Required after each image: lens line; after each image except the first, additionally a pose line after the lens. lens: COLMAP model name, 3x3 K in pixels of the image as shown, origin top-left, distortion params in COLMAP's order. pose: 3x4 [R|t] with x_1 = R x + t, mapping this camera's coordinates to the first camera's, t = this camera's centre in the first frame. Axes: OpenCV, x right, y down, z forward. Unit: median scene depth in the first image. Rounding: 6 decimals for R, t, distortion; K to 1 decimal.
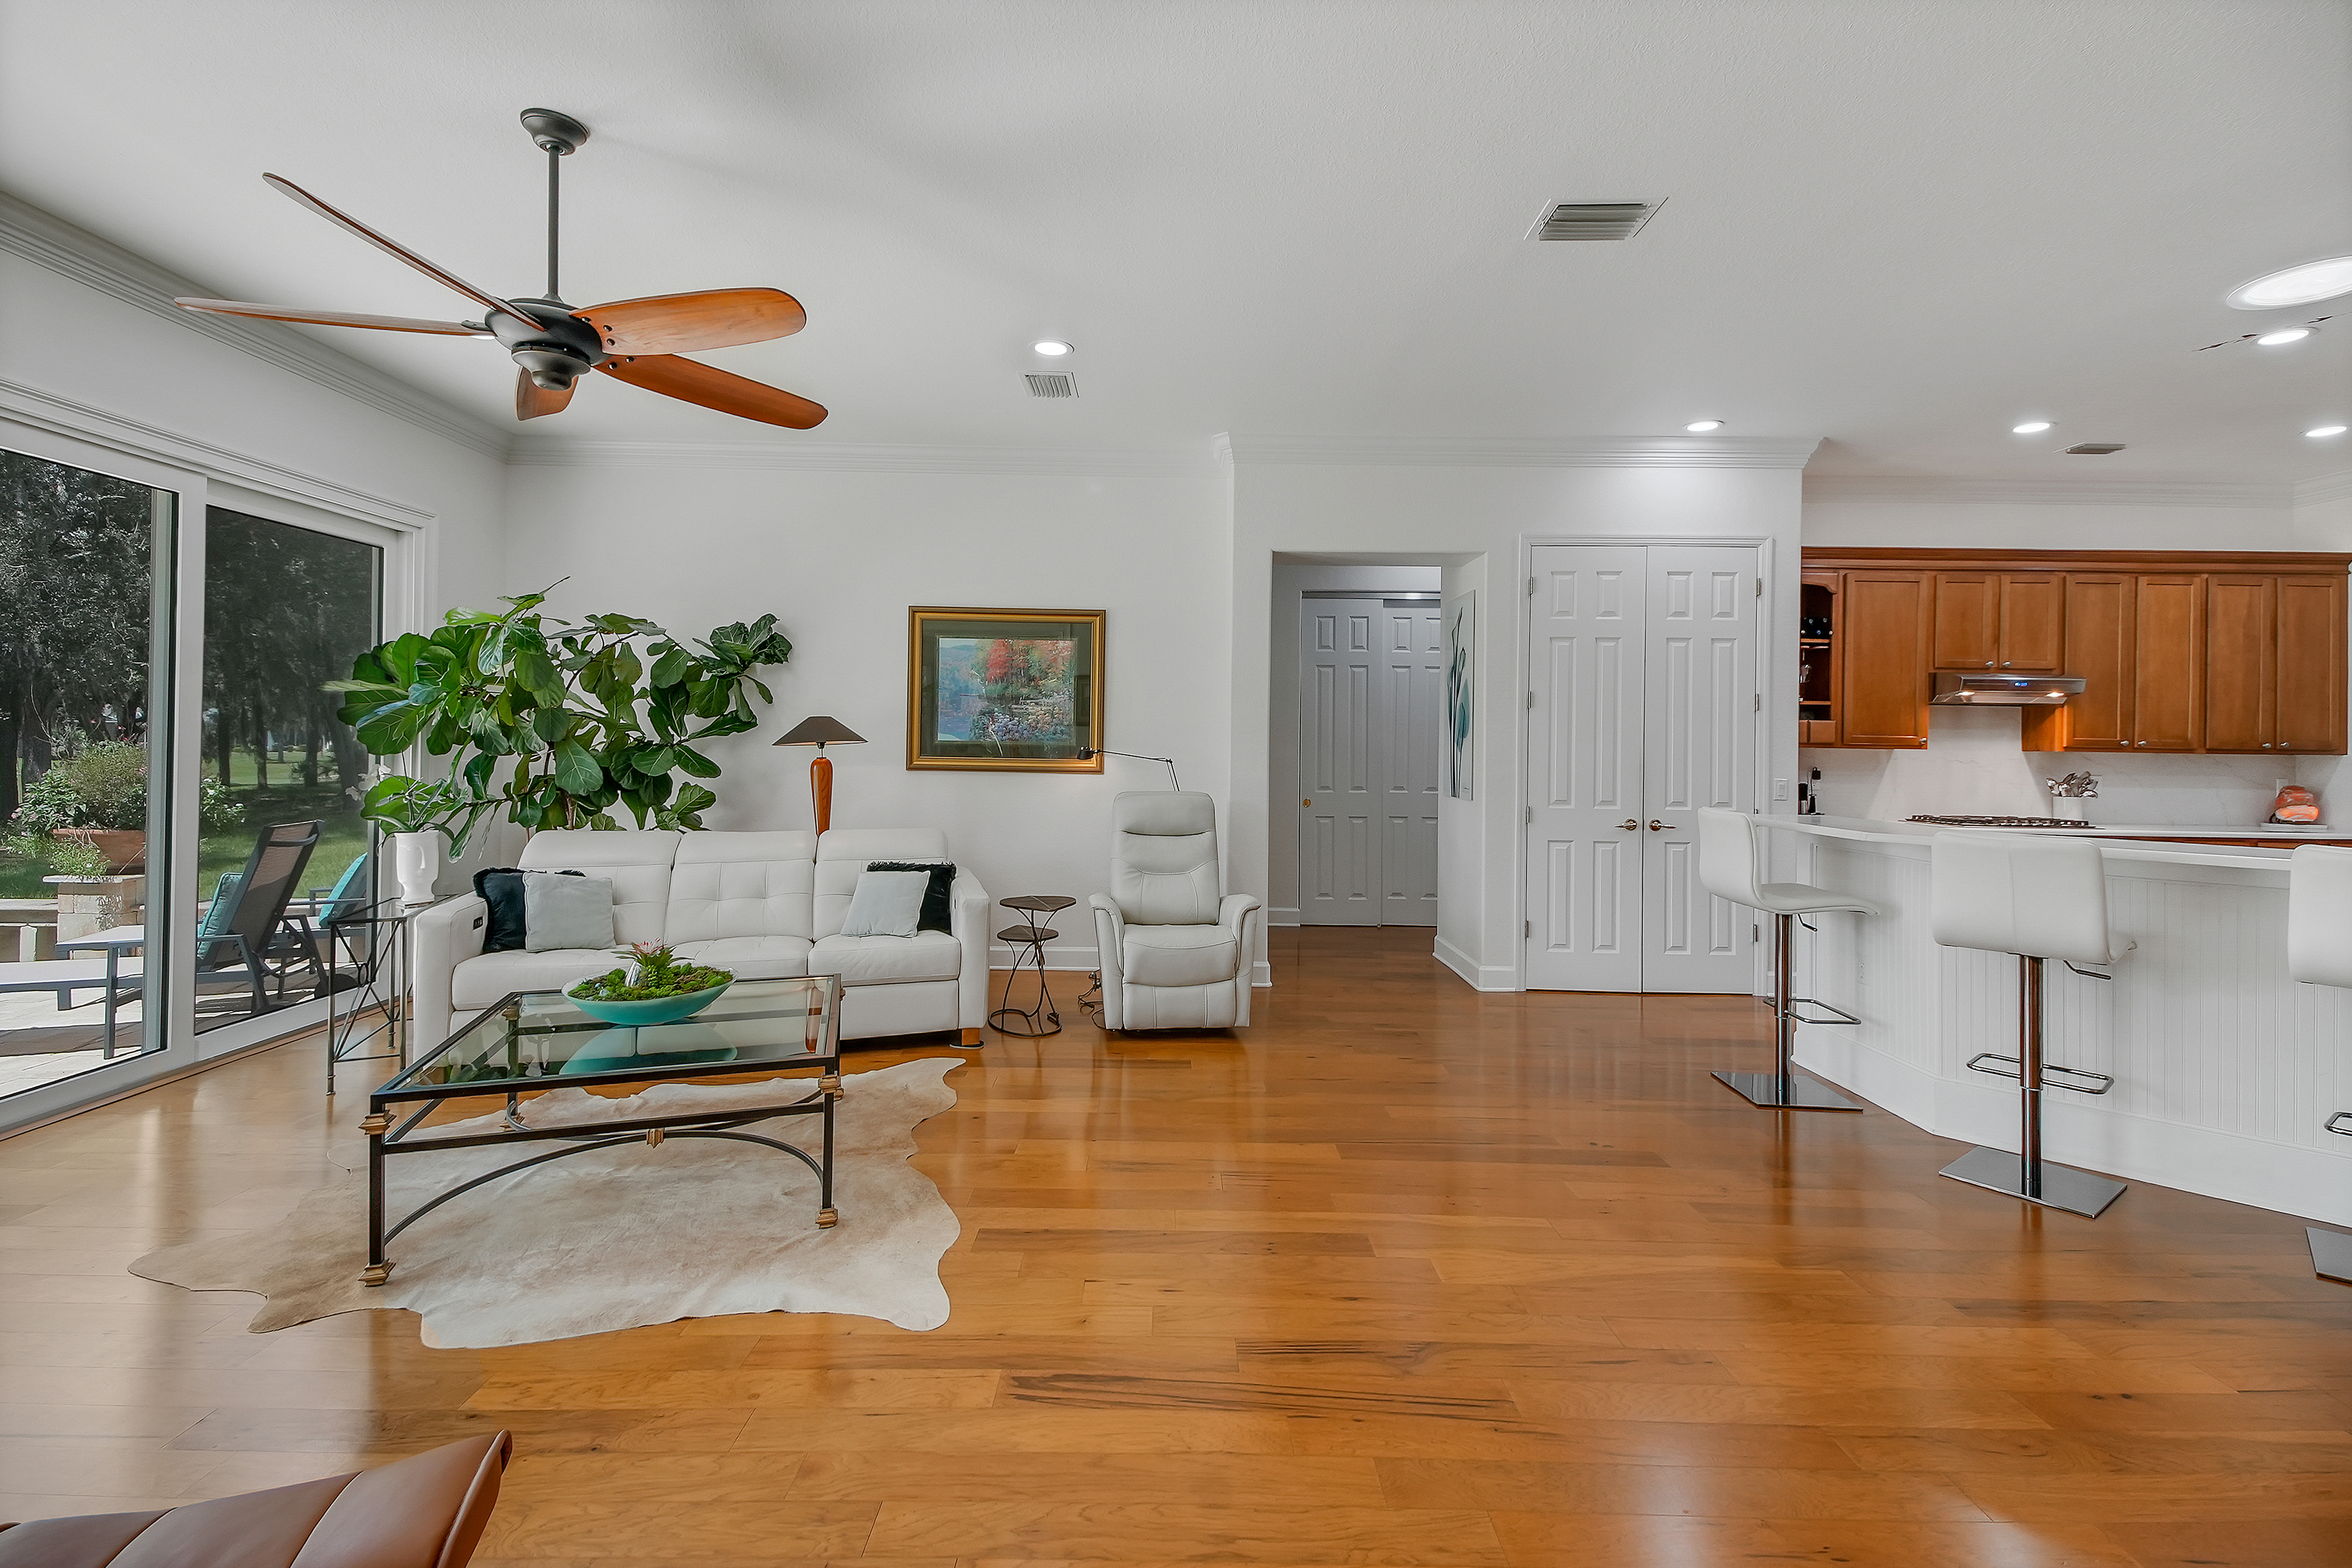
lens RADIAL K [[1027.4, 0, 1158.6], [0, 1027.4, 737.3], [0, 0, 1]] dist [0.040379, -0.019983]
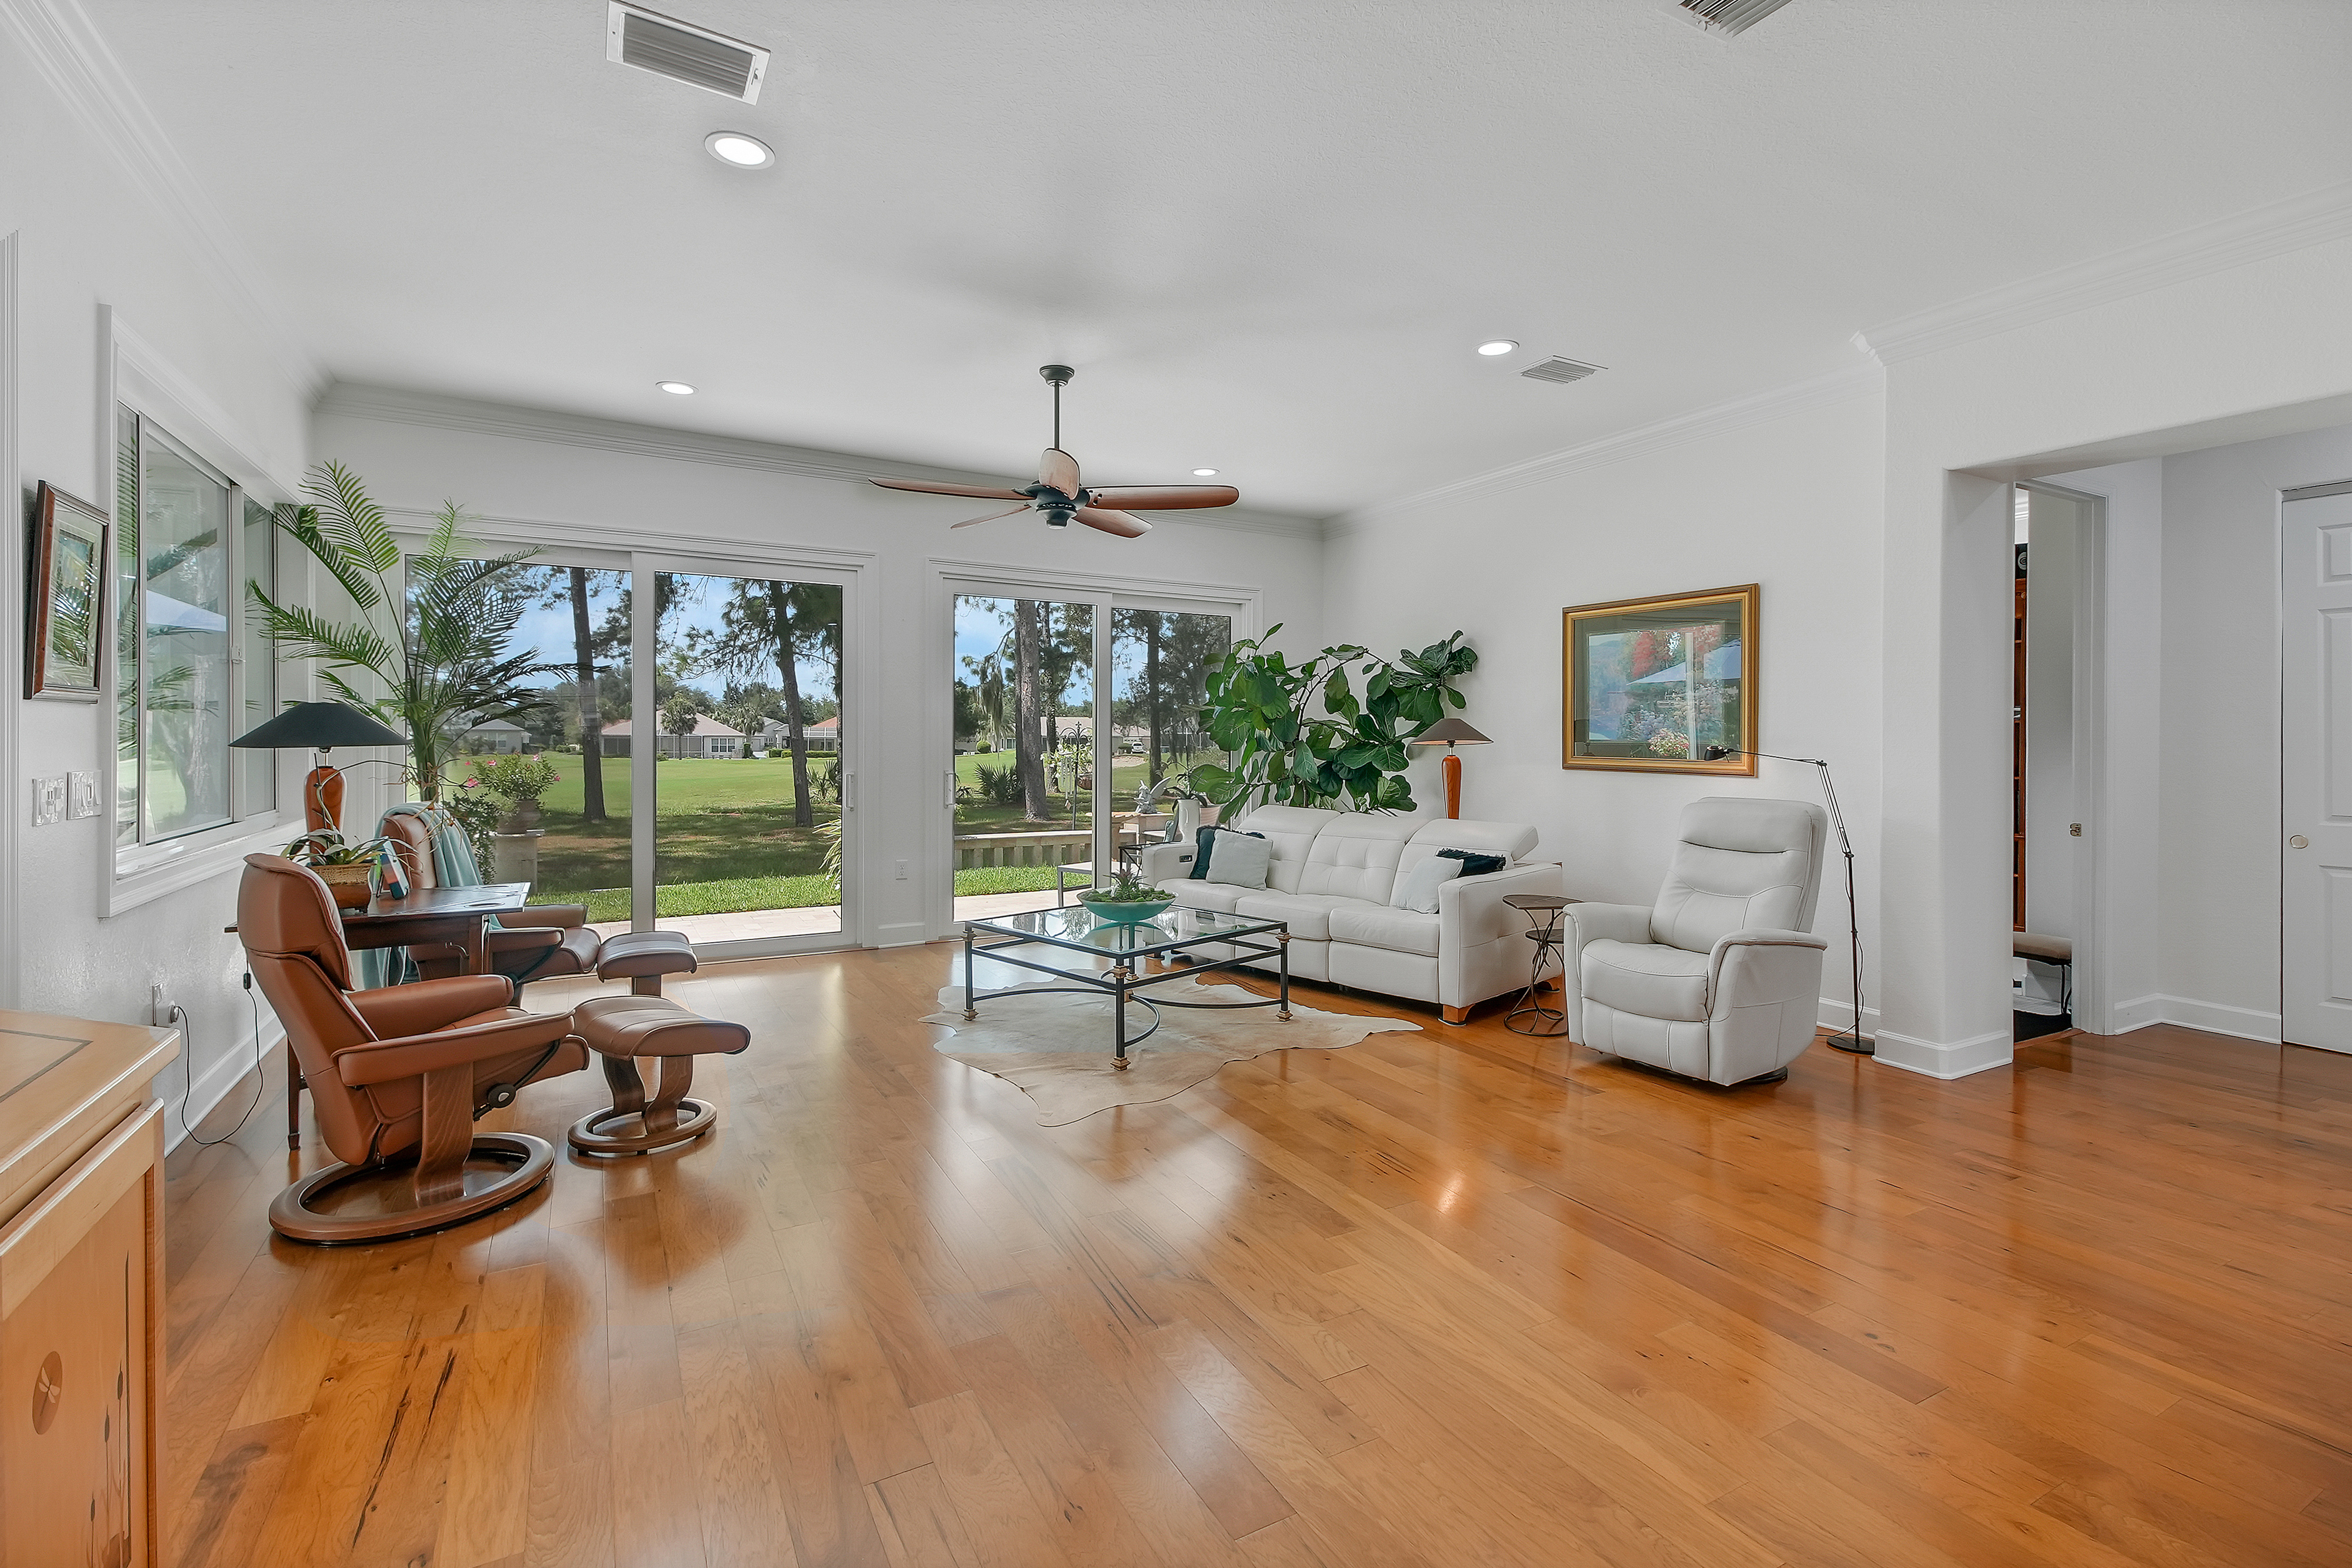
lens RADIAL K [[1021.5, 0, 1138.2], [0, 1021.5, 737.7], [0, 0, 1]] dist [0.027730, -0.000147]
pose [[0.453354, -0.011360, -0.891258, 0.466691], [0.005137, 0.999935, -0.010132, 0.008714], [0.891316, 0.000015, 0.453383, 0.170883]]
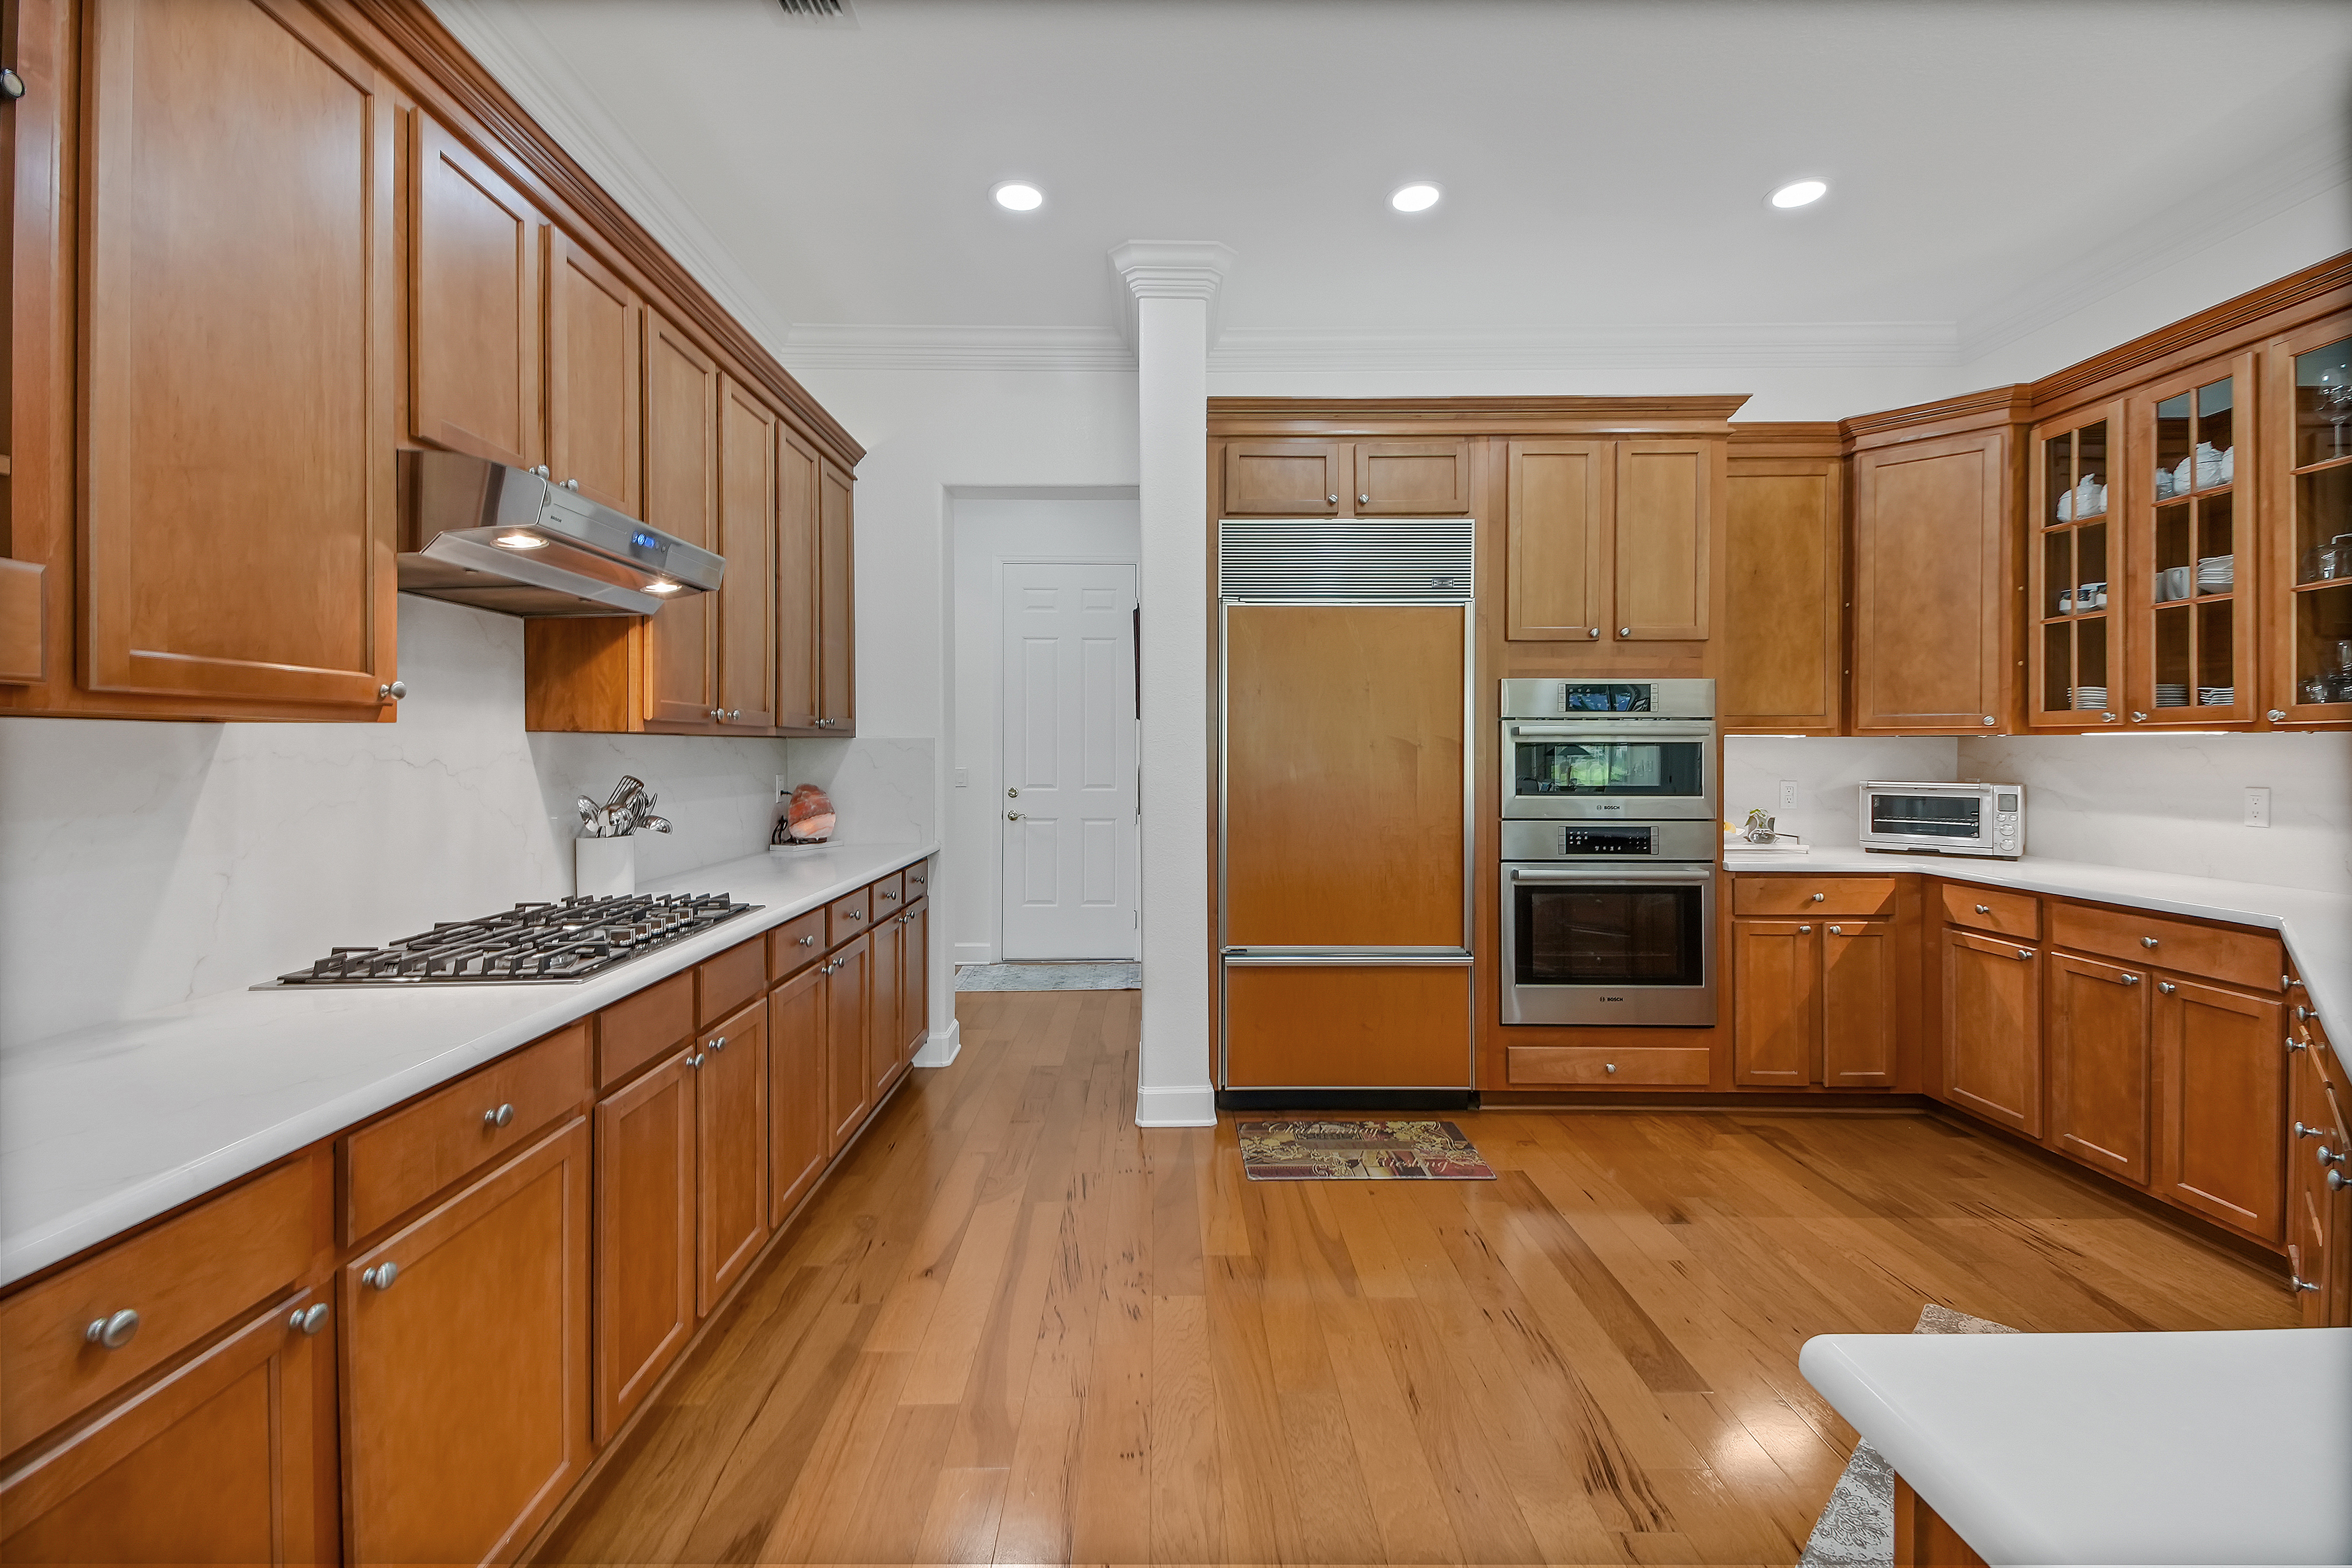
lens RADIAL K [[1014.6, 0, 1187.4], [0, 1014.6, 756.0], [0, 0, 1]] dist [0.038854, -0.014169]
pose [[-0.035287, -0.022302, 0.999128, 0.468740], [-0.006042, 0.999737, 0.022102, 0.013639], [-0.999359, -0.005256, -0.035413, 0.820606]]
